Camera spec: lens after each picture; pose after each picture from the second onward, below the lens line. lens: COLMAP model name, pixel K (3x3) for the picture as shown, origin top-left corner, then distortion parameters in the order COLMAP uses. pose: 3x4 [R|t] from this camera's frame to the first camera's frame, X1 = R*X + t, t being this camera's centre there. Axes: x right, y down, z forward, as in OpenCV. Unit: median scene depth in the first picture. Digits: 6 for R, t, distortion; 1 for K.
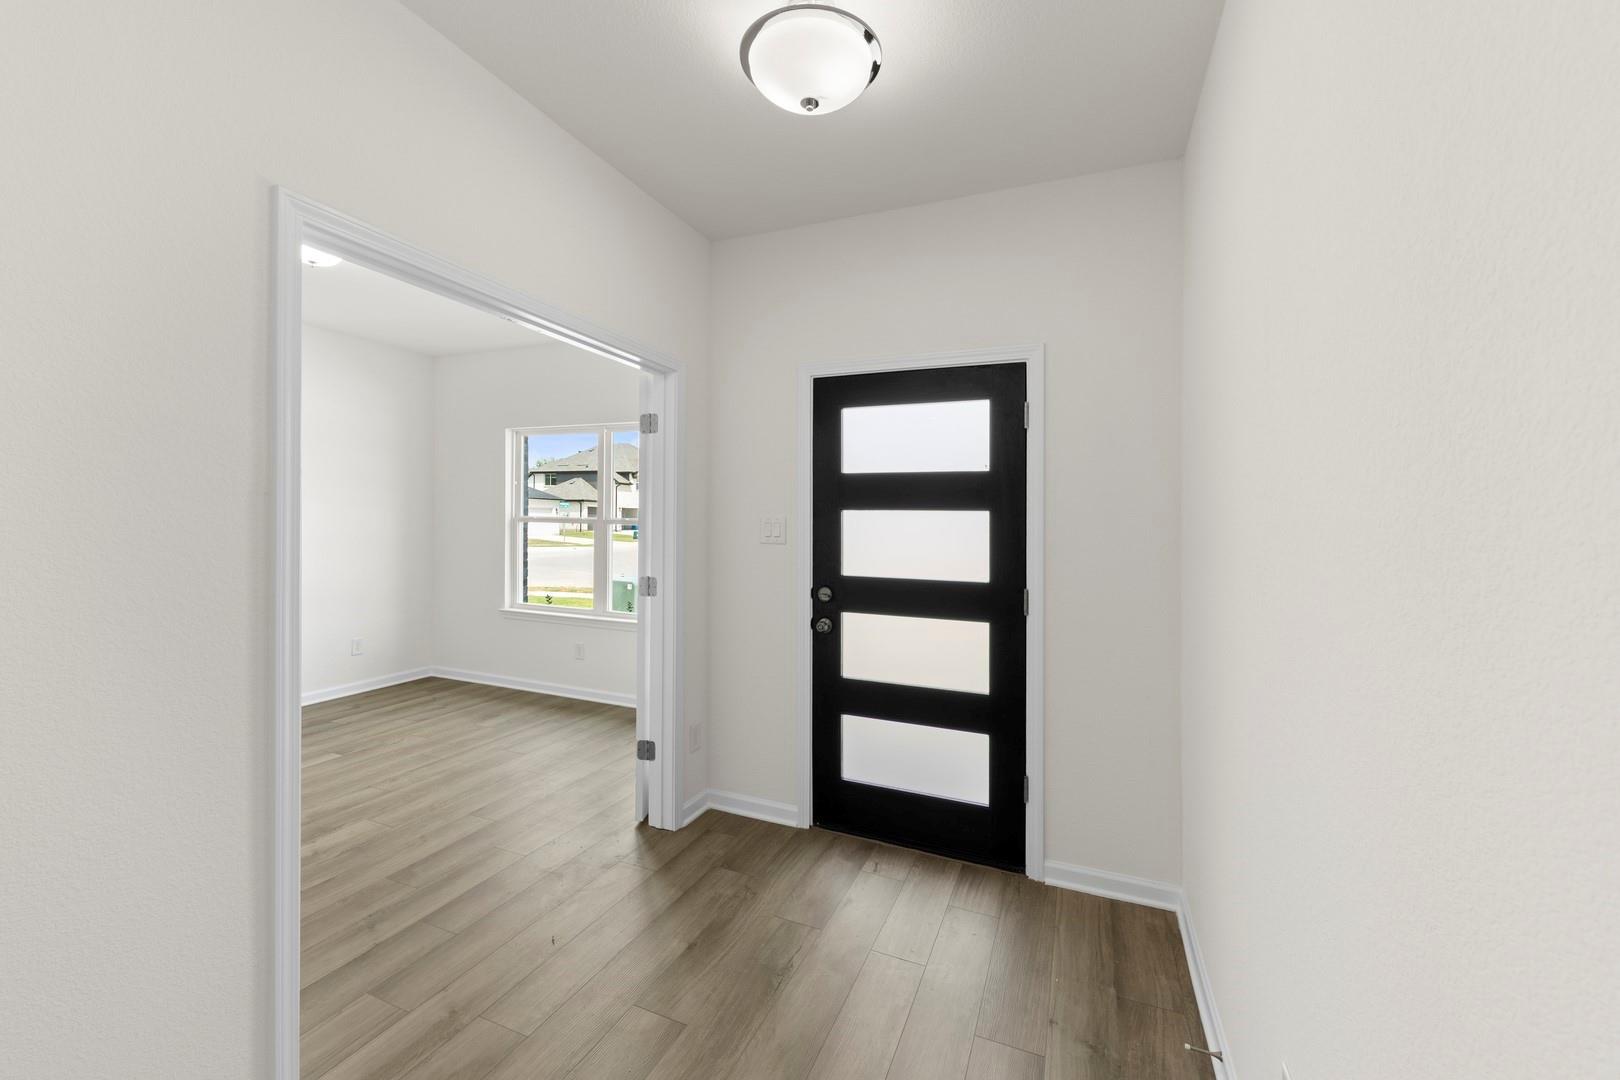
lens RADIAL K [[662.0, 0, 811.7], [0, 662.0, 515.6], [0, 0, 1]] dist [0.001837, -0.000233]
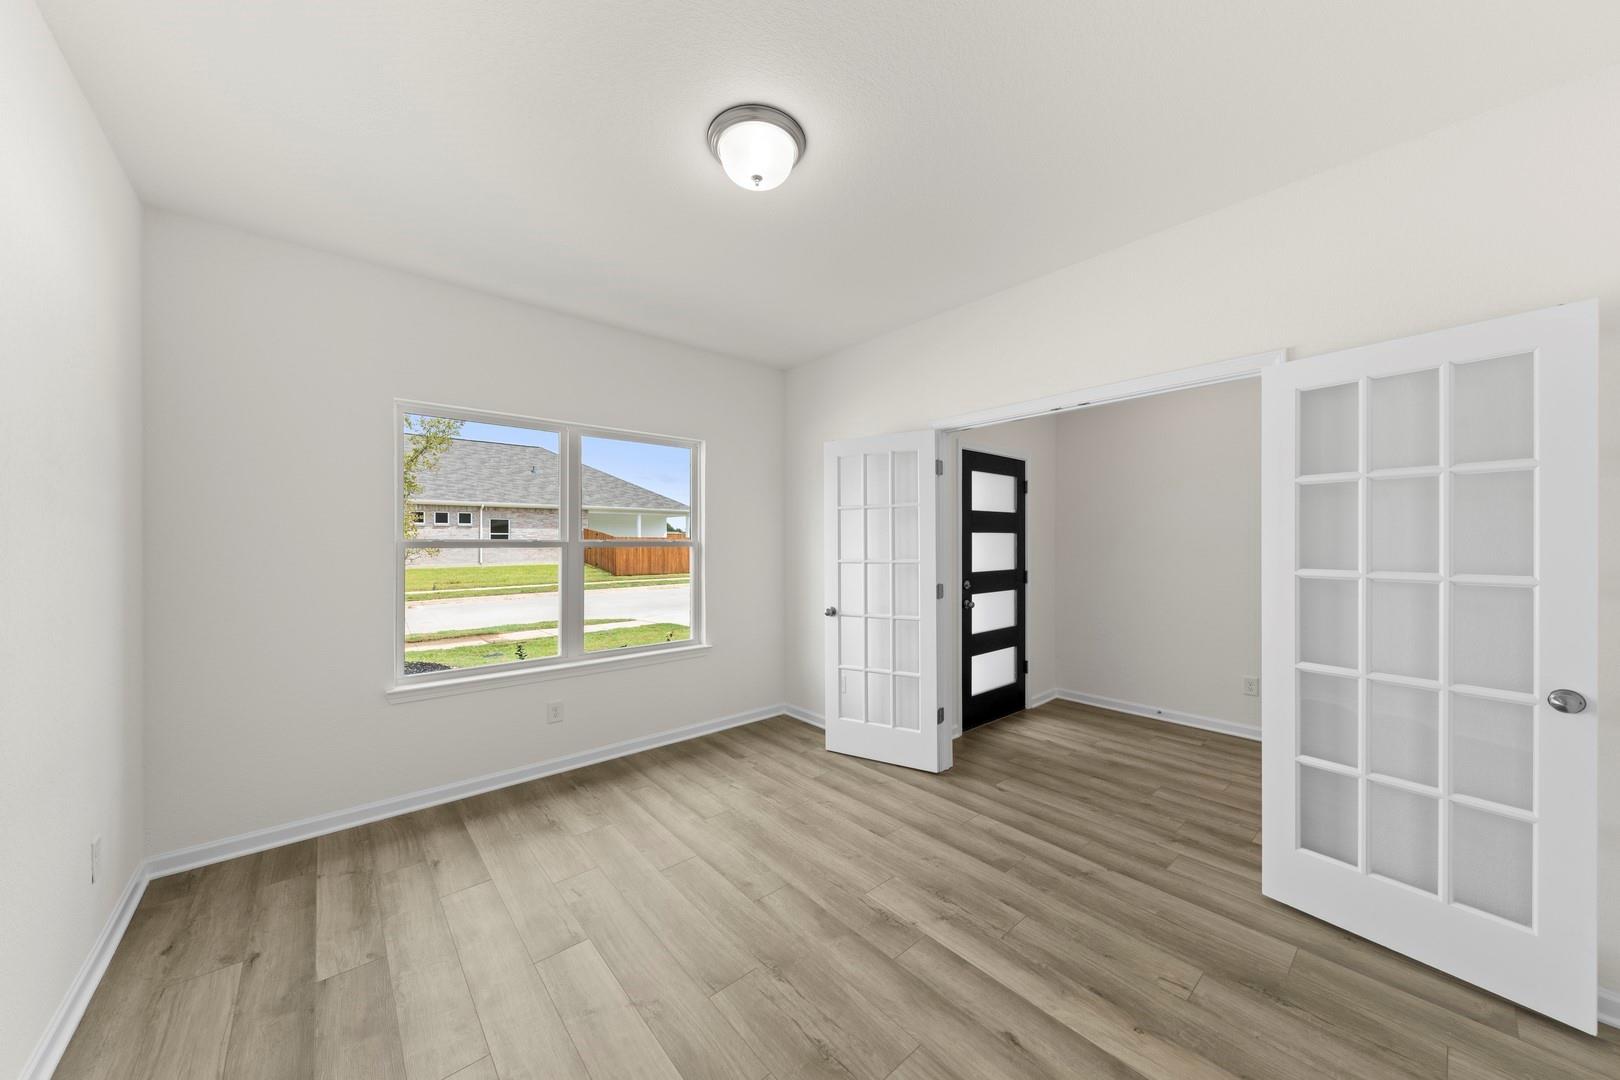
lens RADIAL K [[557.1, 0, 810.0], [0, 557.1, 540.0], [0, 0, 1]] dist [0.021971, 0.000000]
pose [[0.428668, -0.012270, 0.903379, -1.386502], [0.000030, 0.999908, 0.013567, -0.008591], [-0.903462, -0.005789, 0.428629, 0.774378]]
